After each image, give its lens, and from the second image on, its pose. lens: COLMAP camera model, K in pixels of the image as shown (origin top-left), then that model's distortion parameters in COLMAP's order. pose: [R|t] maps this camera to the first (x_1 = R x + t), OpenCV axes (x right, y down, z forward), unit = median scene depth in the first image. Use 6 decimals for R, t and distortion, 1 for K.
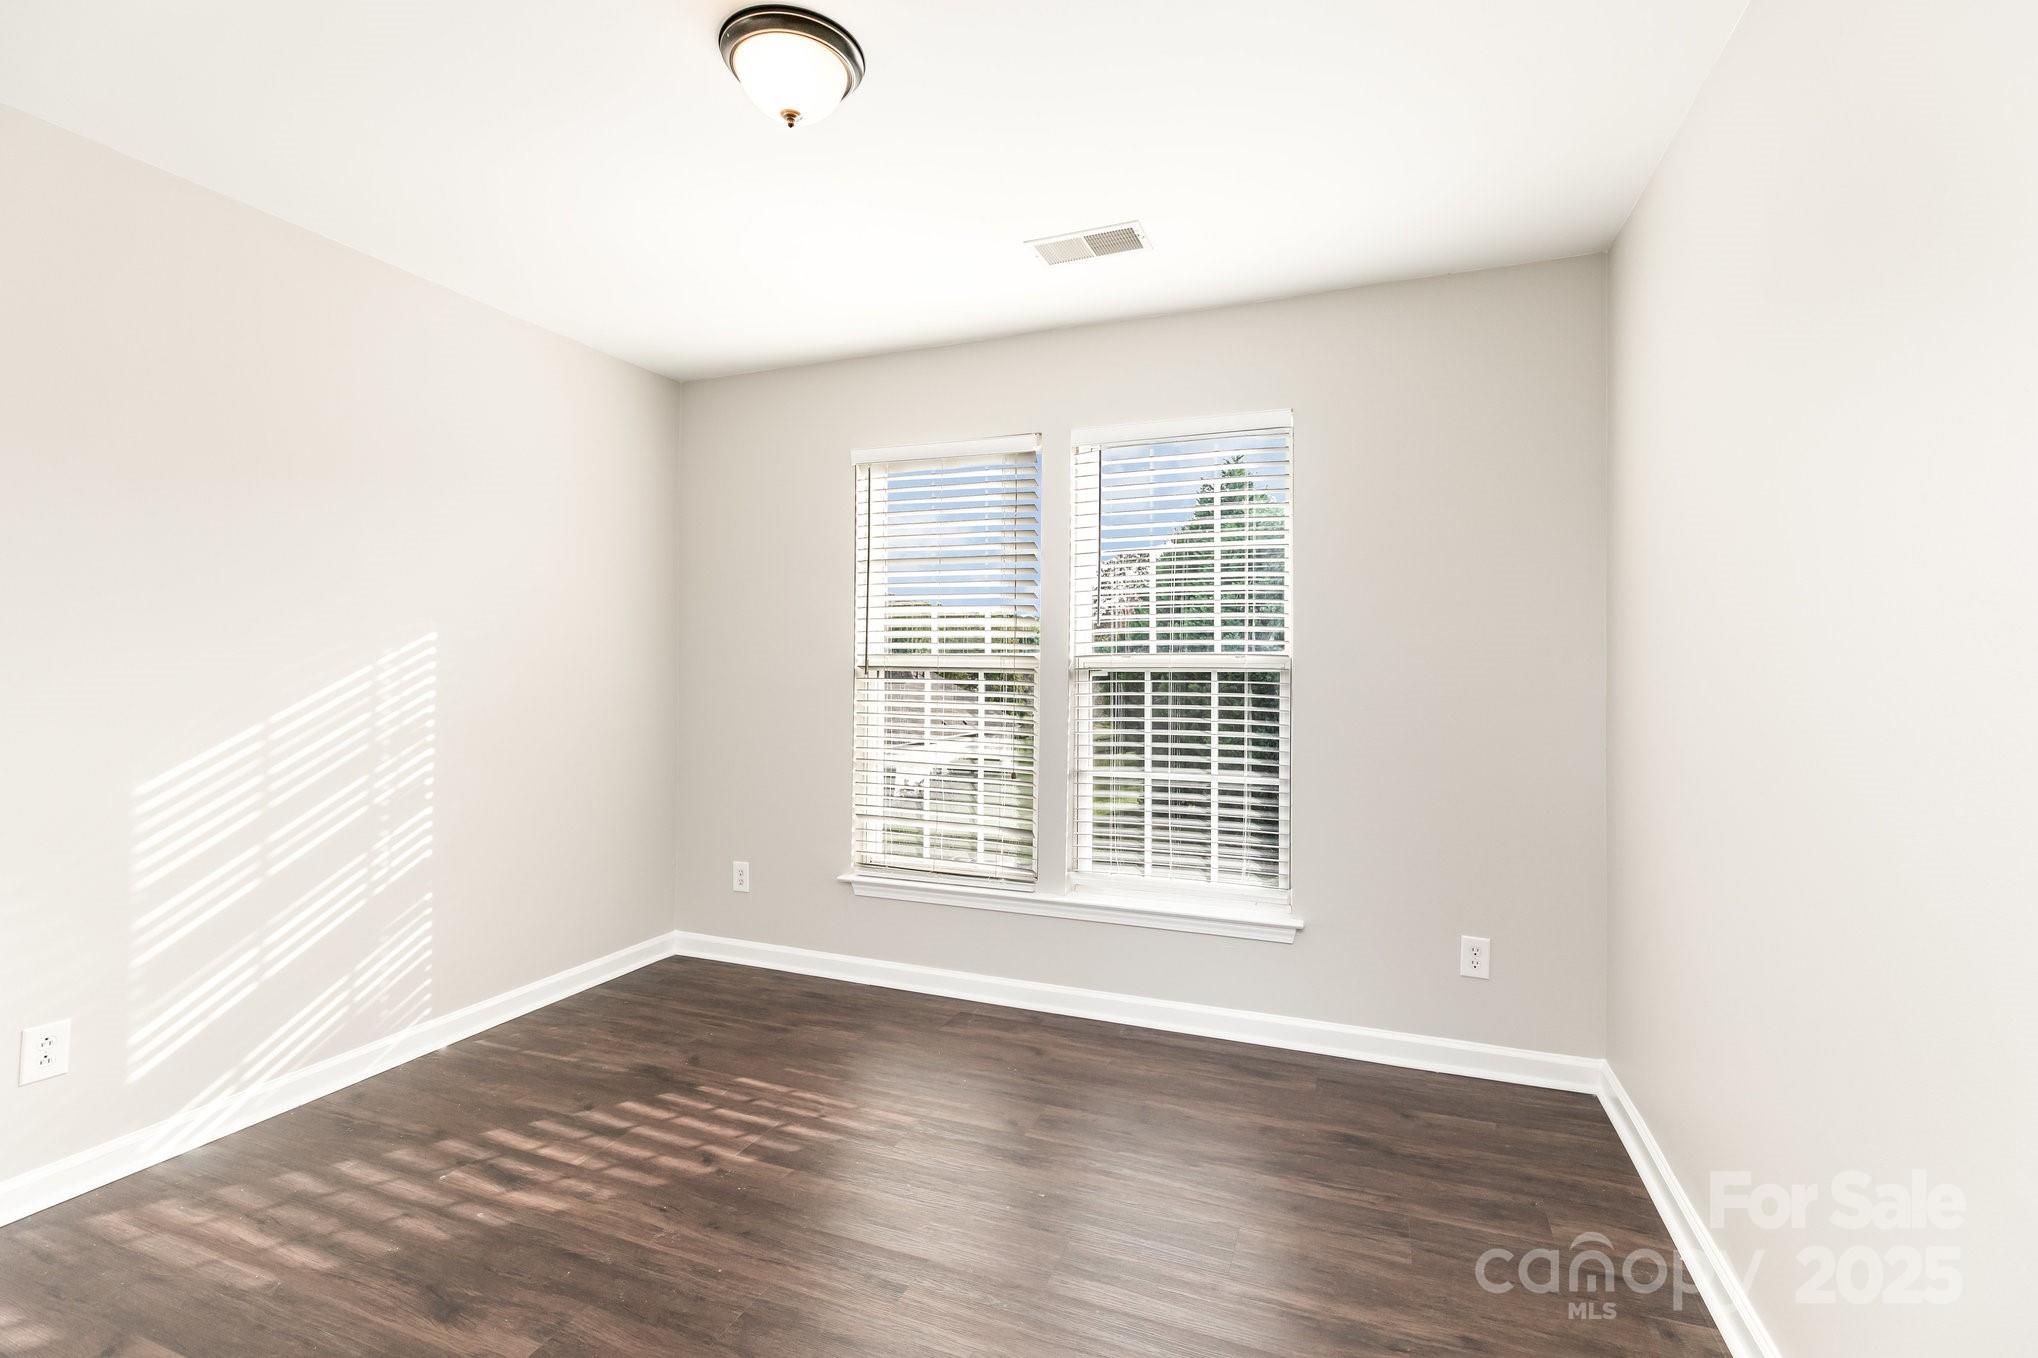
lens RADIAL K [[931.9, 0, 1017.9], [0, 931.9, 674.0], [0, 0, 1]] dist [-0.012035, 0.000470]
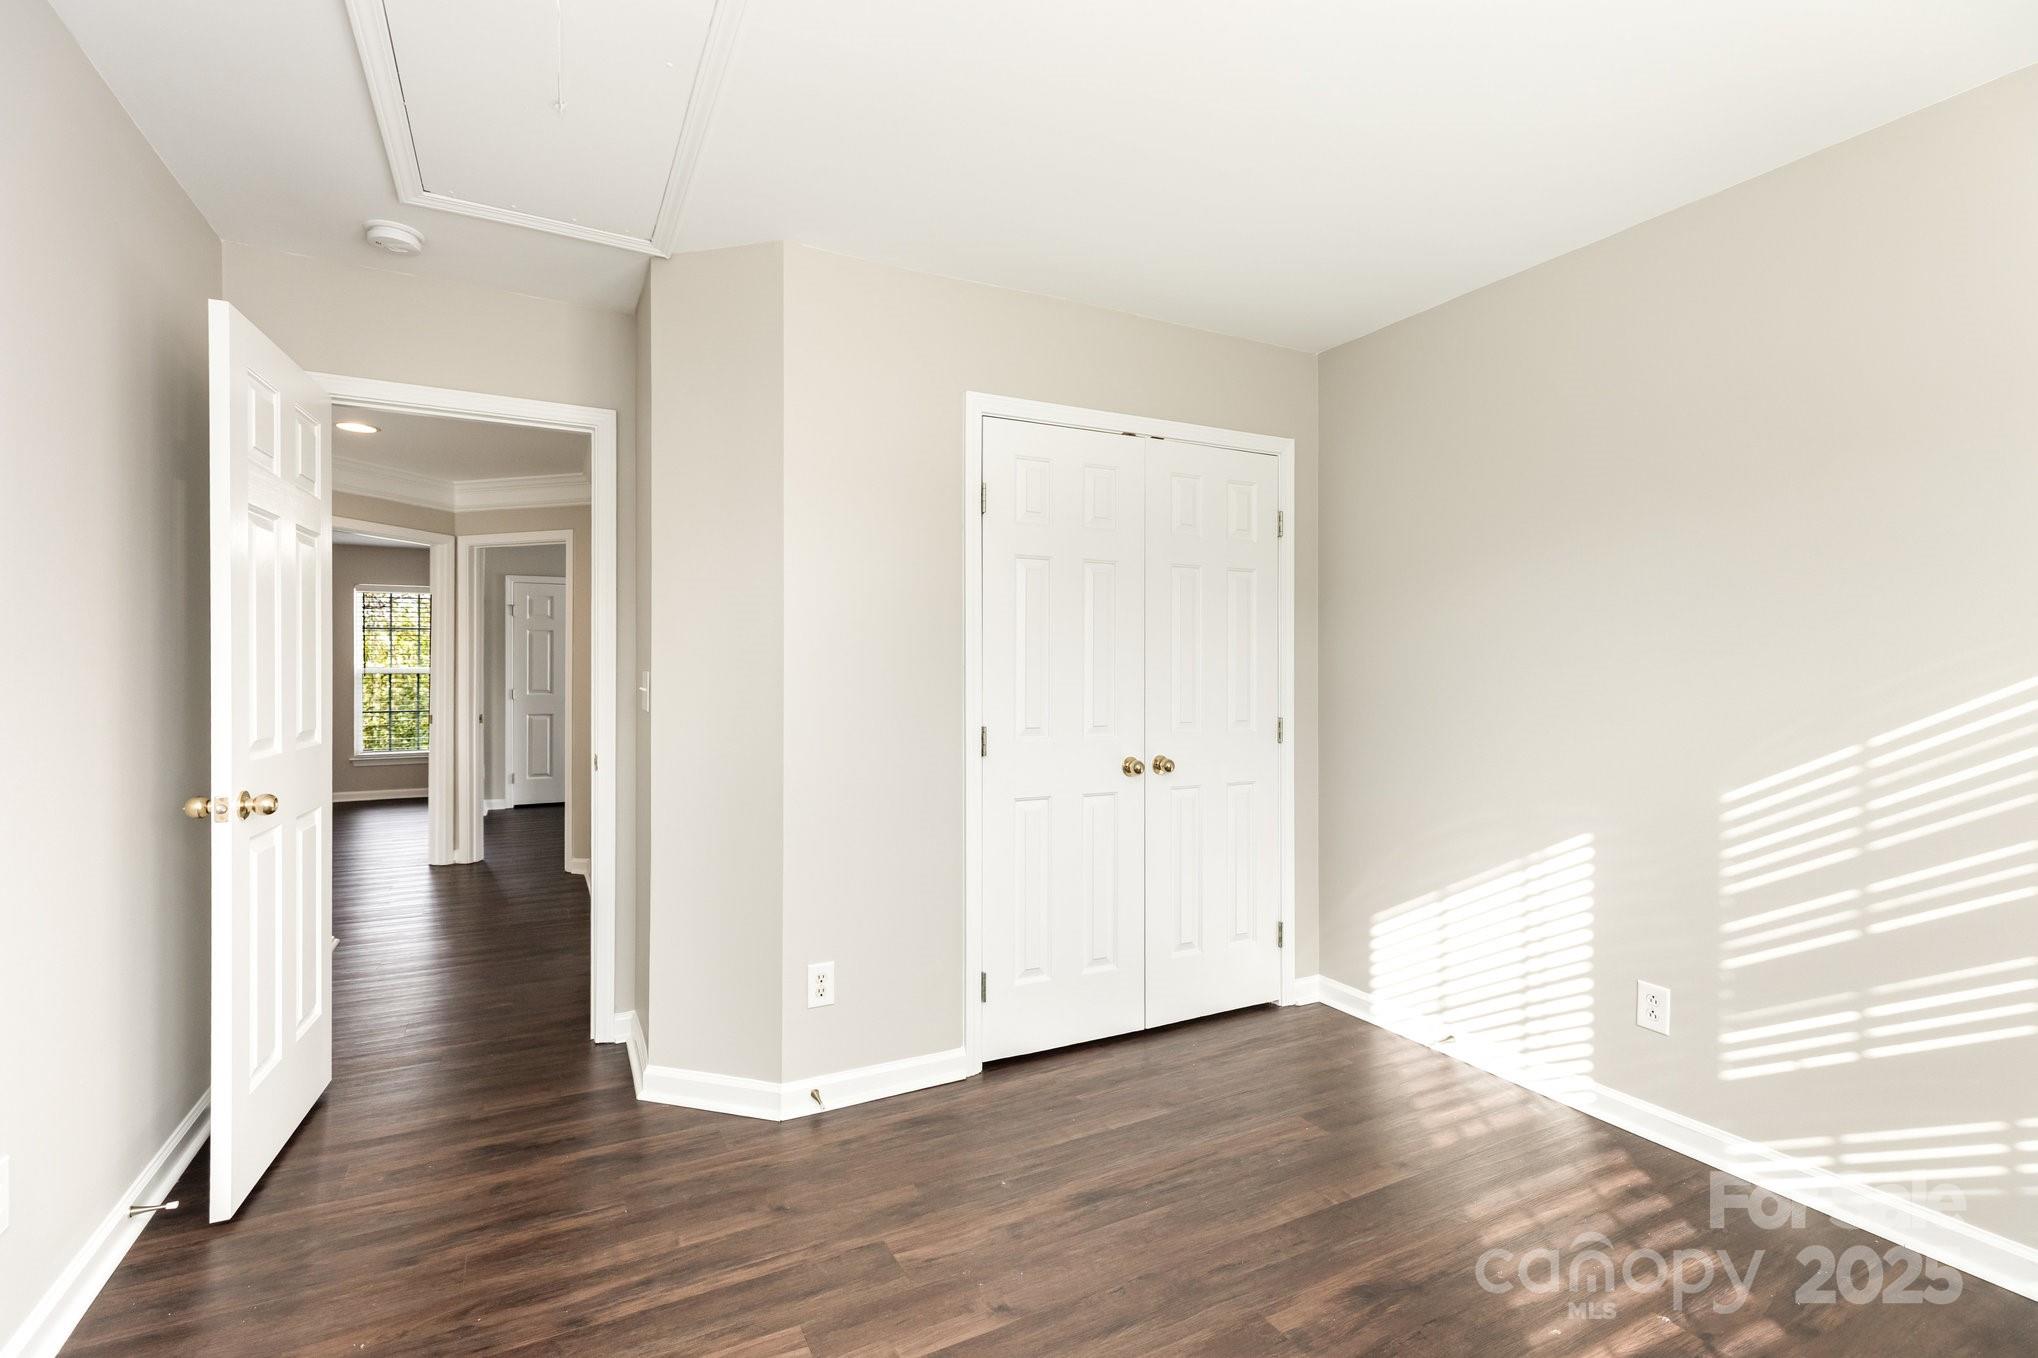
lens RADIAL K [[931.9, 0, 1019.6], [0, 931.9, 664.5], [0, 0, 1]] dist [-0.012035, 0.000470]
pose [[-0.660411, -0.011108, -0.750822, 0.335024], [-0.009081, 0.999936, -0.006807, -0.007554], [0.750849, 0.002323, -0.660469, 1.061343]]
